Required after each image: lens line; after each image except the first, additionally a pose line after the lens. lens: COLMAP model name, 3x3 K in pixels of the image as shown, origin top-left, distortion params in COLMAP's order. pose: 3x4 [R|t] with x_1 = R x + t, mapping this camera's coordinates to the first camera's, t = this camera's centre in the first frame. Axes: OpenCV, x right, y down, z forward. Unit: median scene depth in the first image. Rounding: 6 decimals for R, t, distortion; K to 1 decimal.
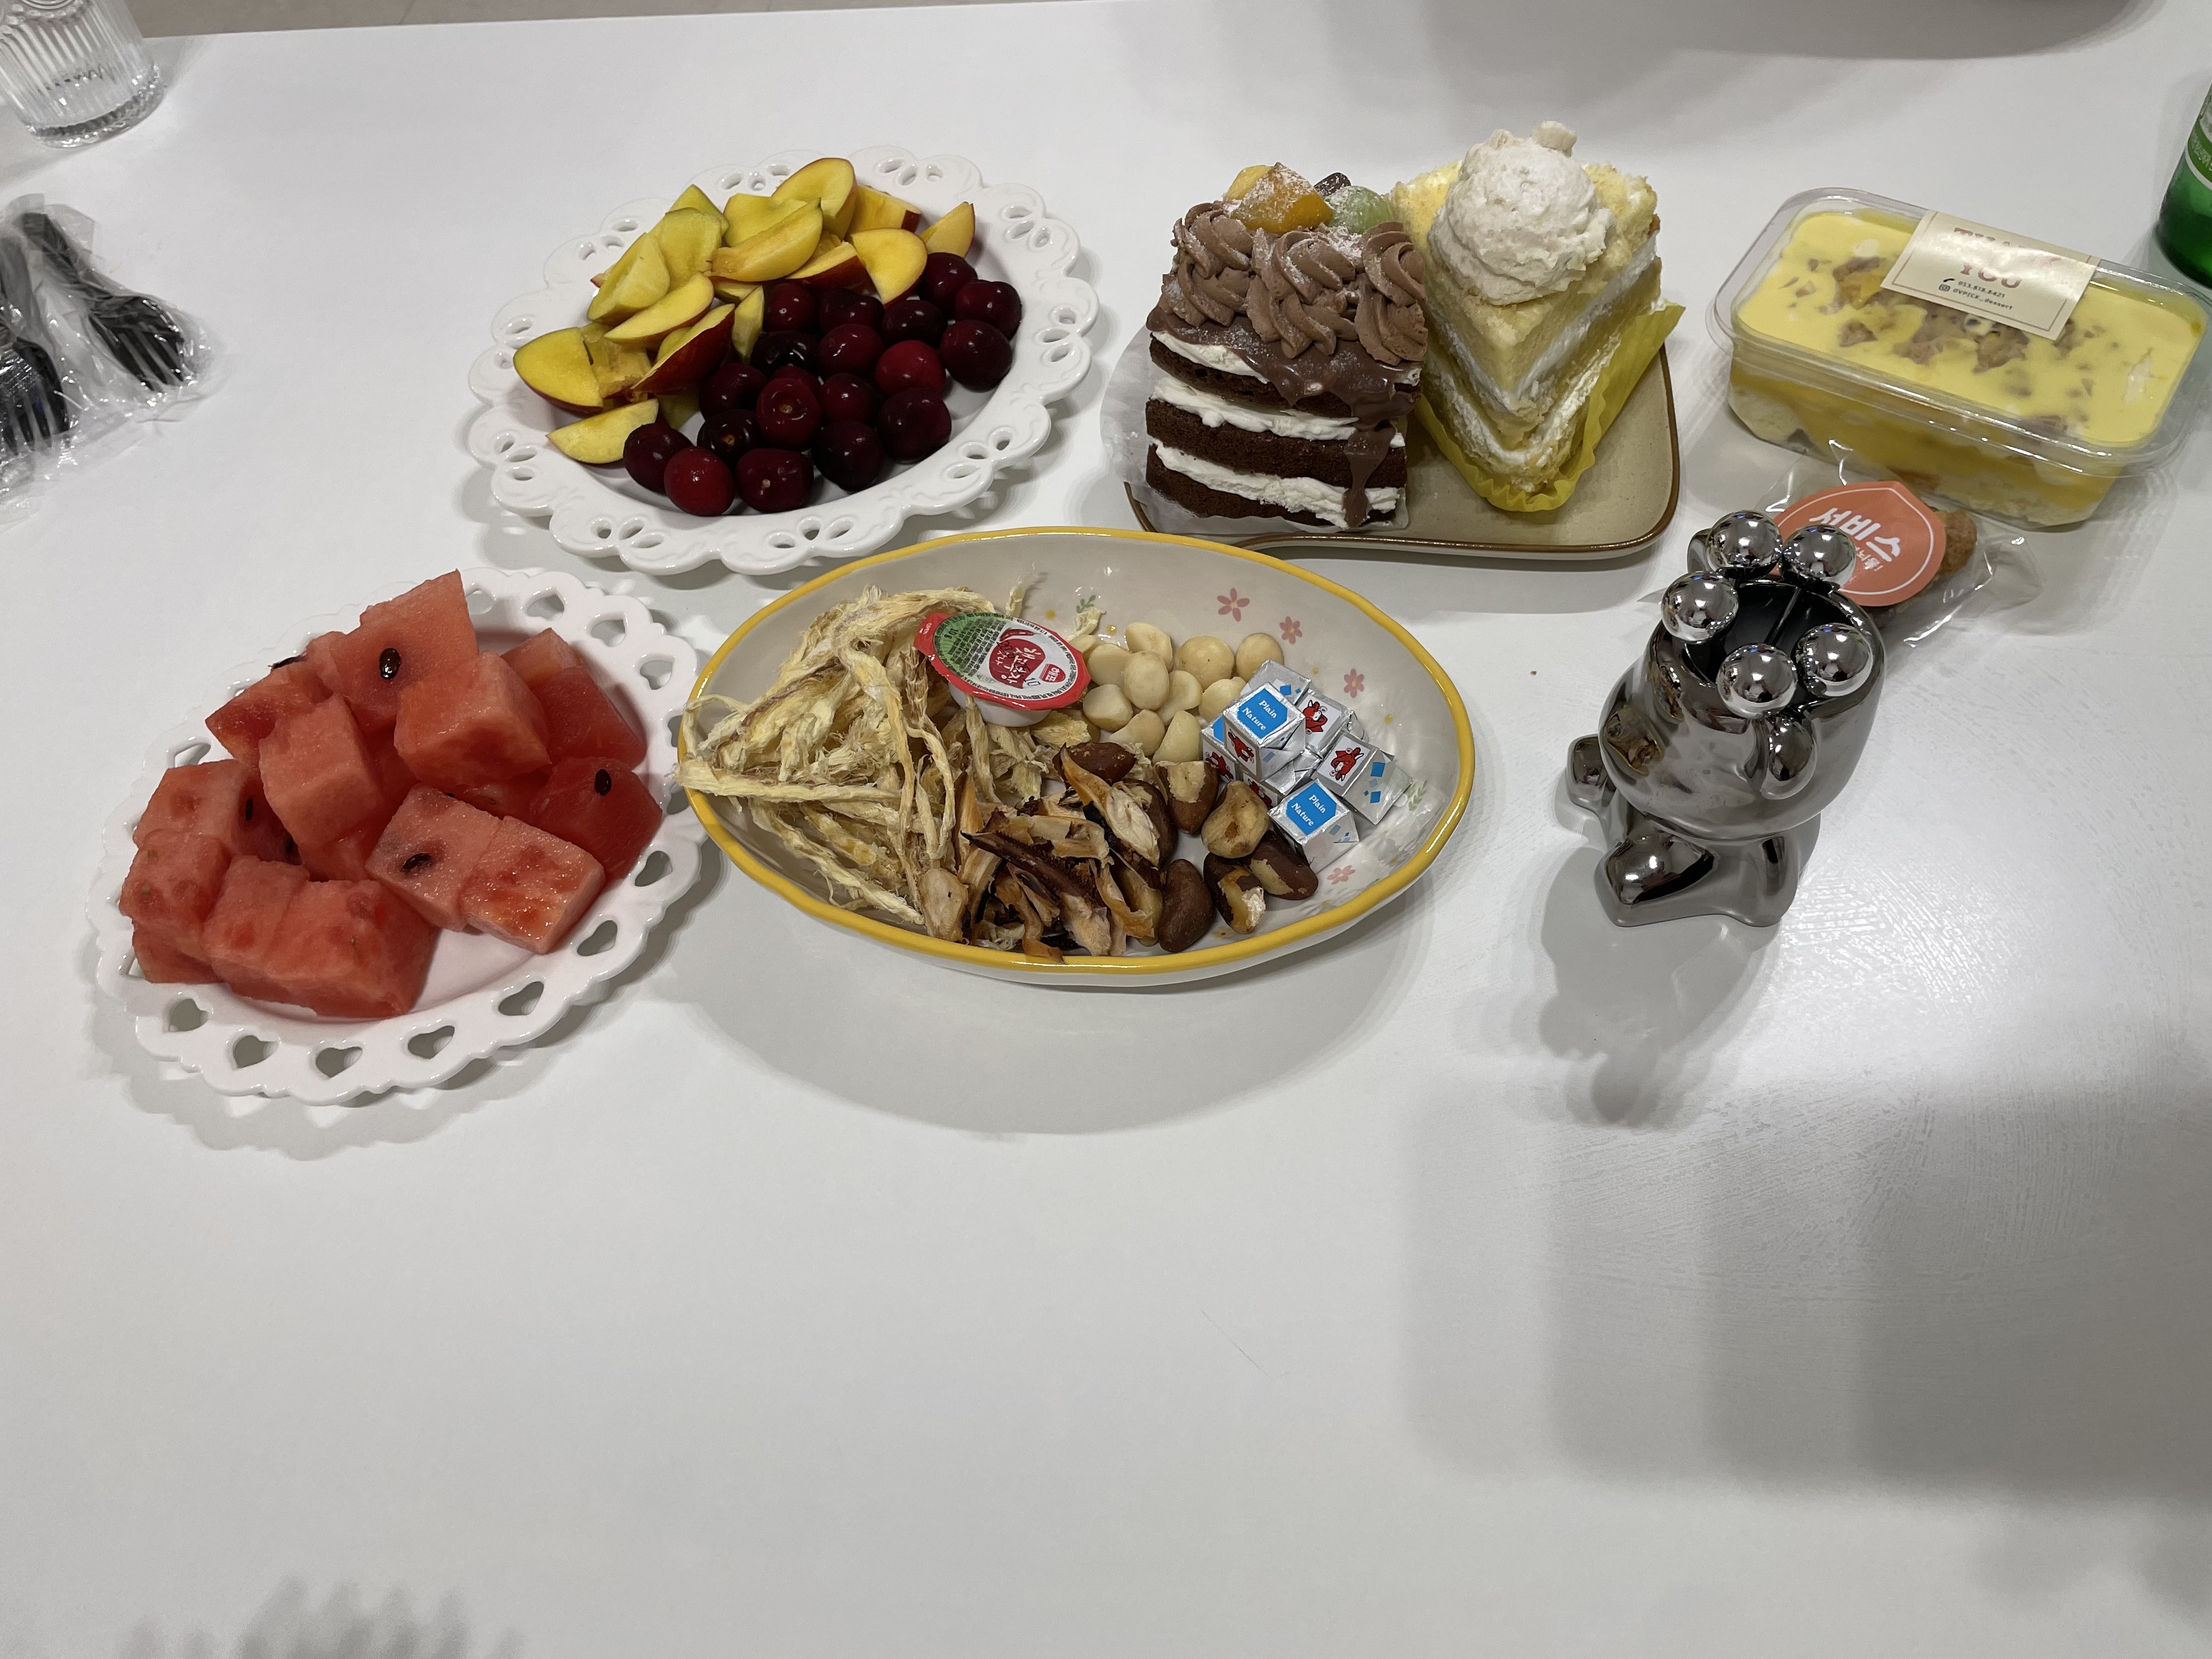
lens RADIAL K [[1704.9, 0, 1106.0], [0, 1704.9, 829.5], [0, 0, 1]] dist [0.096336, -0.132268]
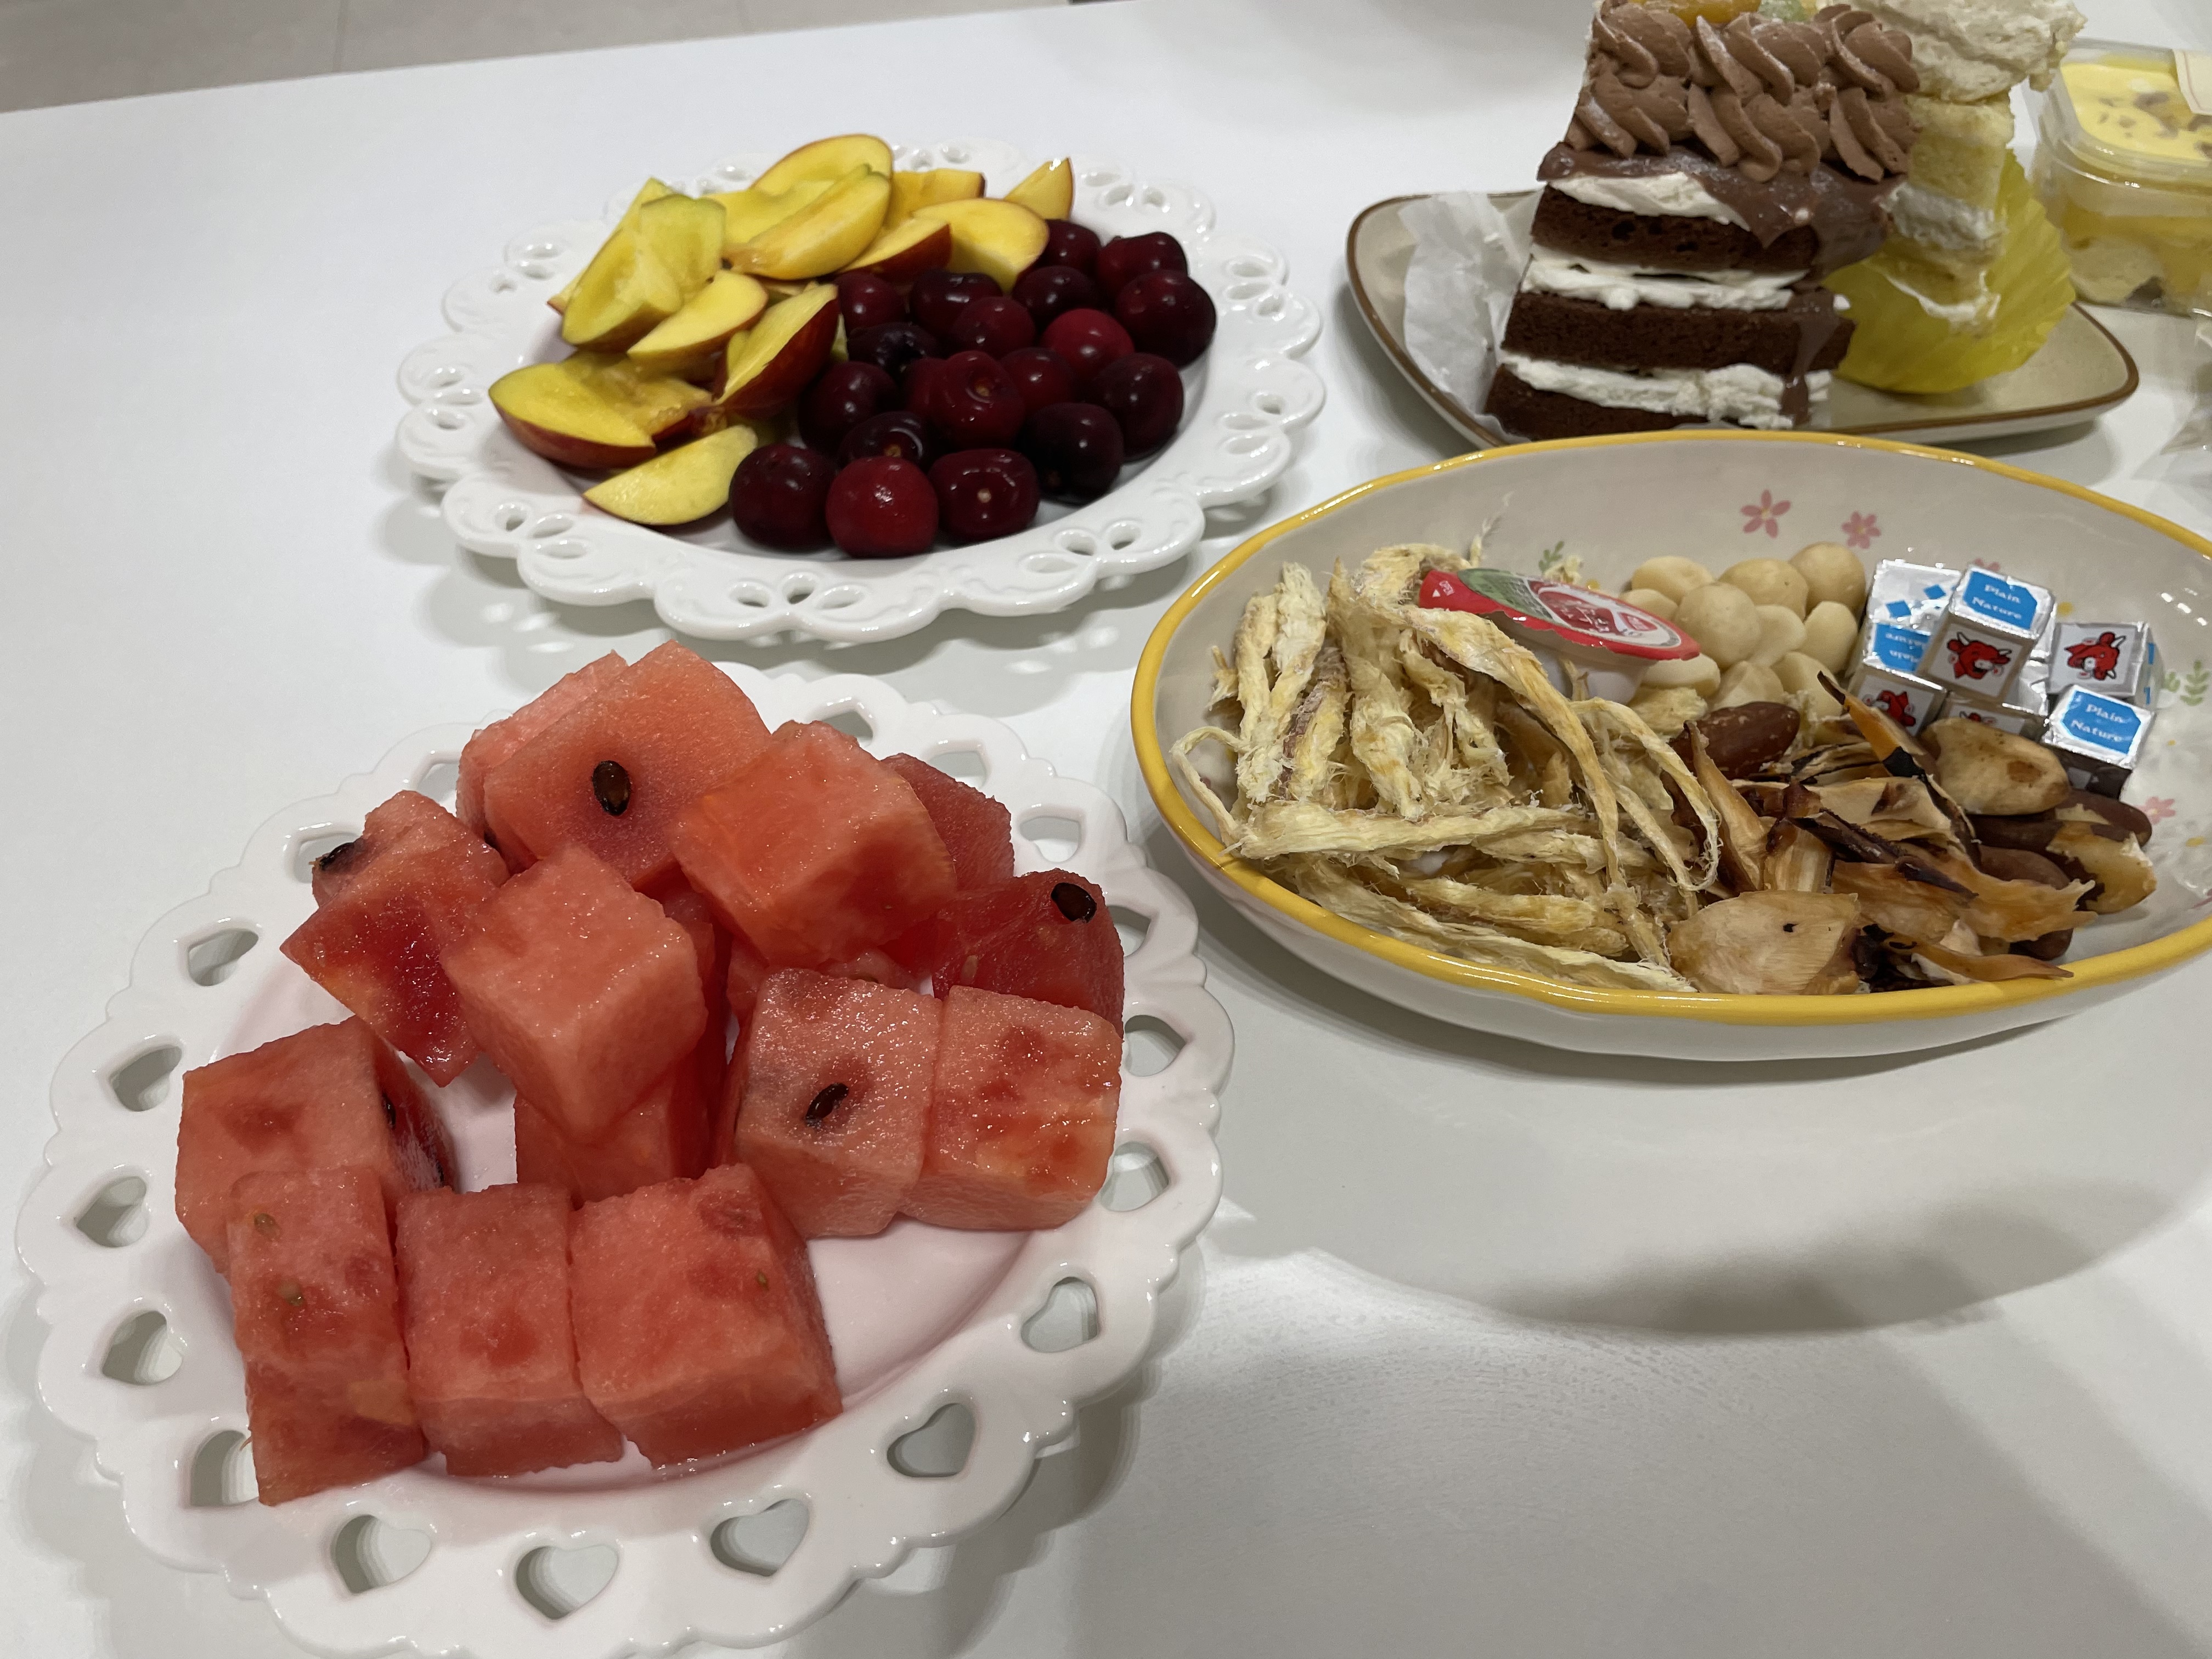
lens RADIAL K [[1704.9, 0, 1106.0], [0, 1704.9, 829.5], [0, 0, 1]] dist [0.096336, -0.132268]
pose [[0.927503, -0.180571, 0.327310, -0.440895], [0.235187, 0.962461, -0.135481, 0.027446], [-0.290559, 0.202638, 0.935154, 0.435265]]
